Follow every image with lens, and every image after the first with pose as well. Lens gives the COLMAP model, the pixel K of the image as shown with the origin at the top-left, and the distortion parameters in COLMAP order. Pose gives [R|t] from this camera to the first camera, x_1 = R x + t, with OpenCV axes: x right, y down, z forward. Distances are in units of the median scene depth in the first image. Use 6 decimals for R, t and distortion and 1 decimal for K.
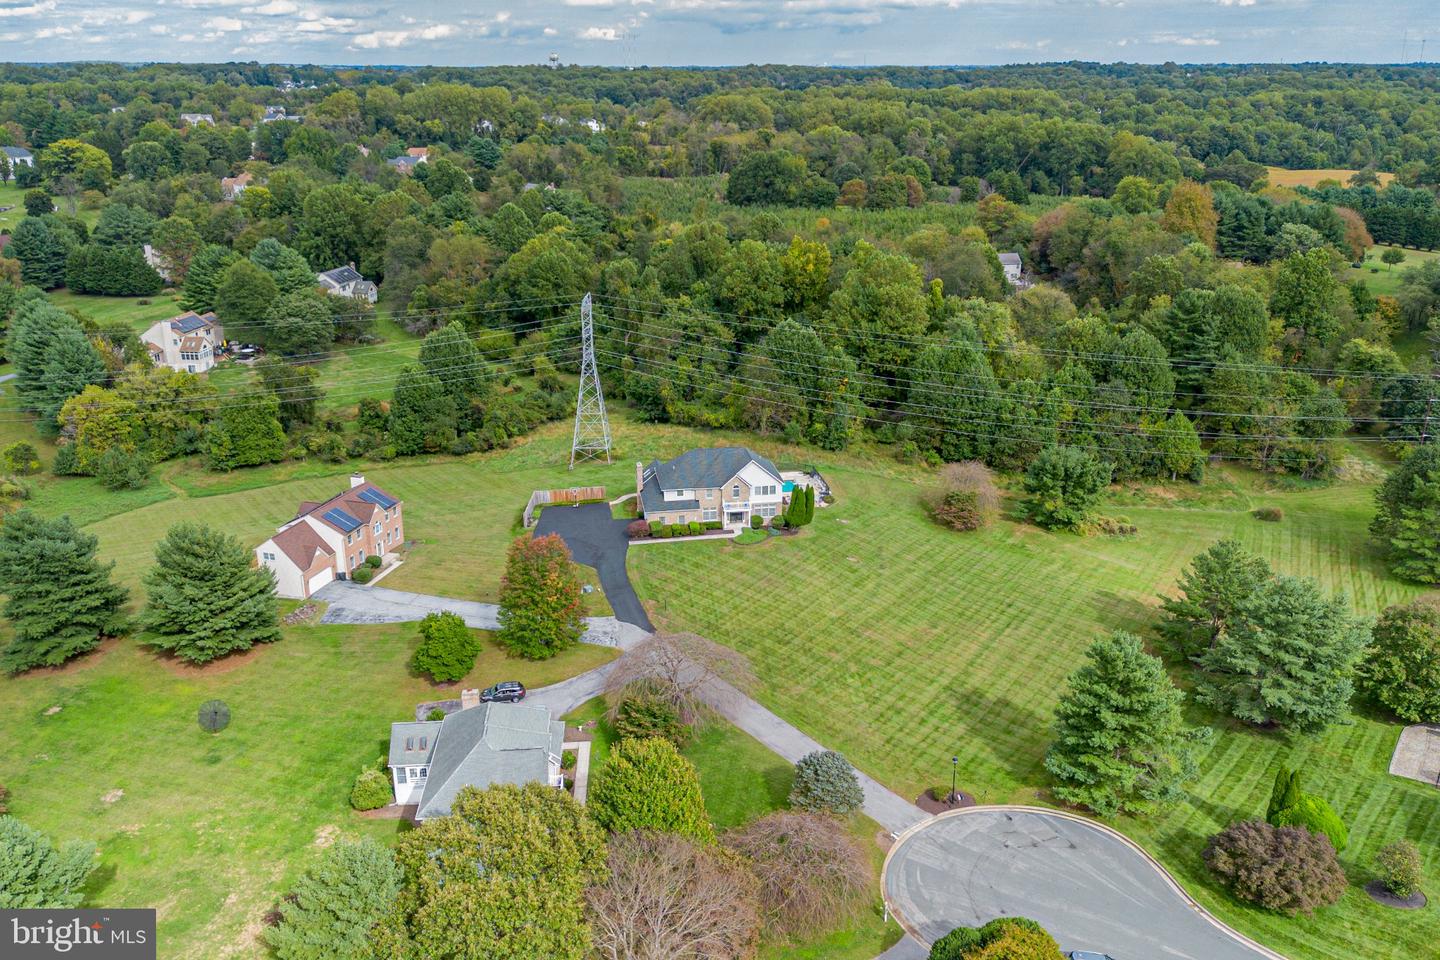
lens RADIAL K [[1206.9, 0, 729.8], [0, 1206.9, 484.0], [0, 0, 1]] dist [0.046419, -0.058684]
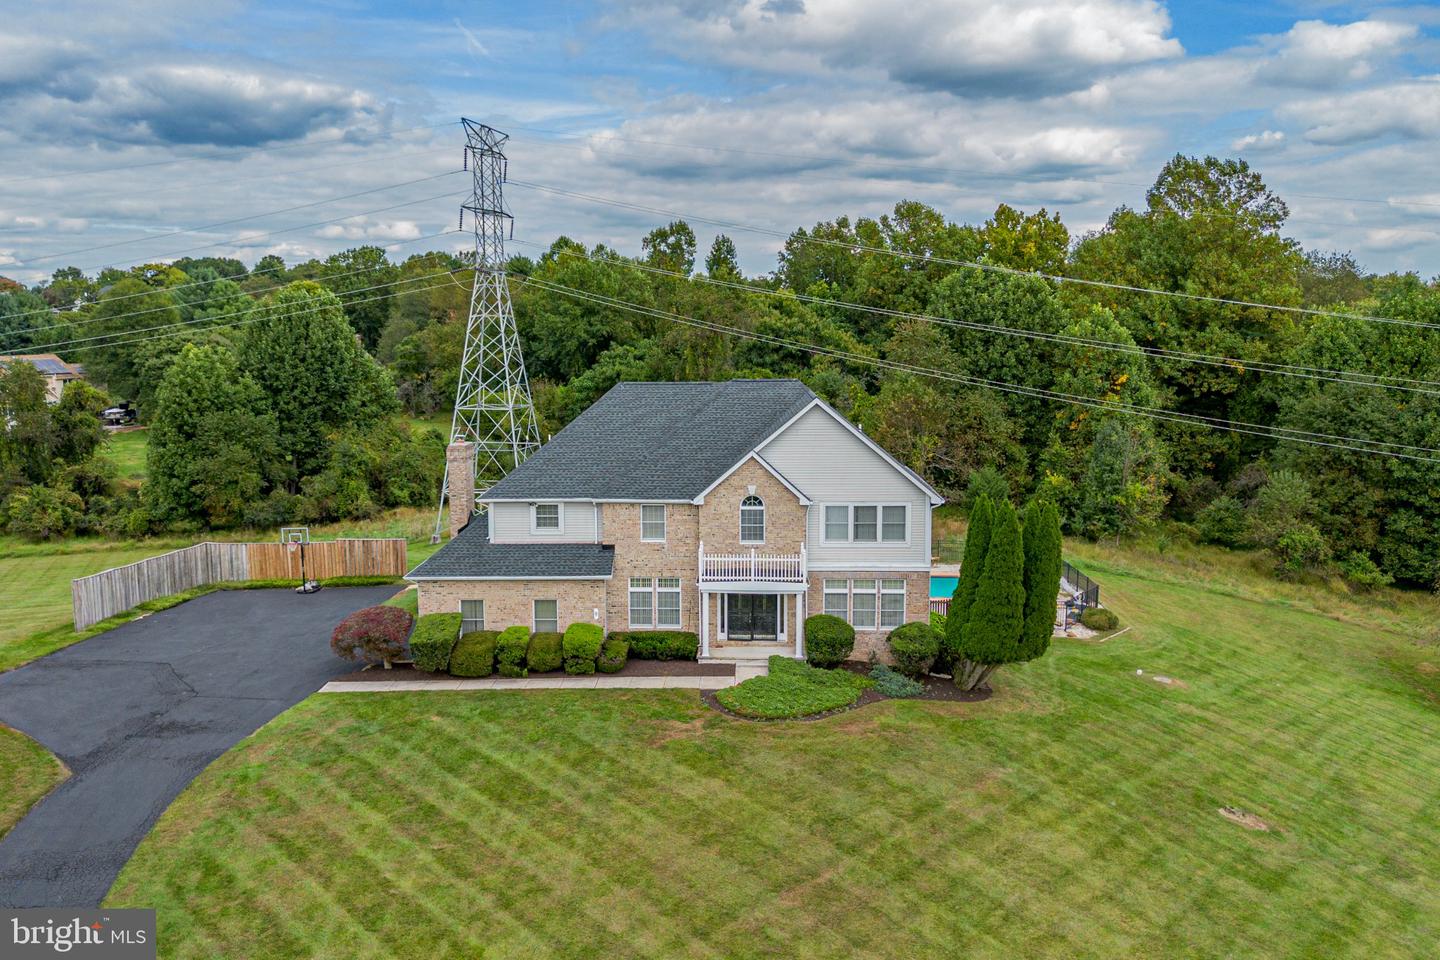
lens RADIAL K [[1206.9, 0, 691.8], [0, 1206.9, 467.9], [0, 0, 1]] dist [0.046419, -0.058684]
pose [[0.979548, 0.020942, -0.200117, 0.034650], [-0.062774, 0.976735, -0.205056, 0.038807], [0.191167, 0.213424, 0.958074, 0.567767]]
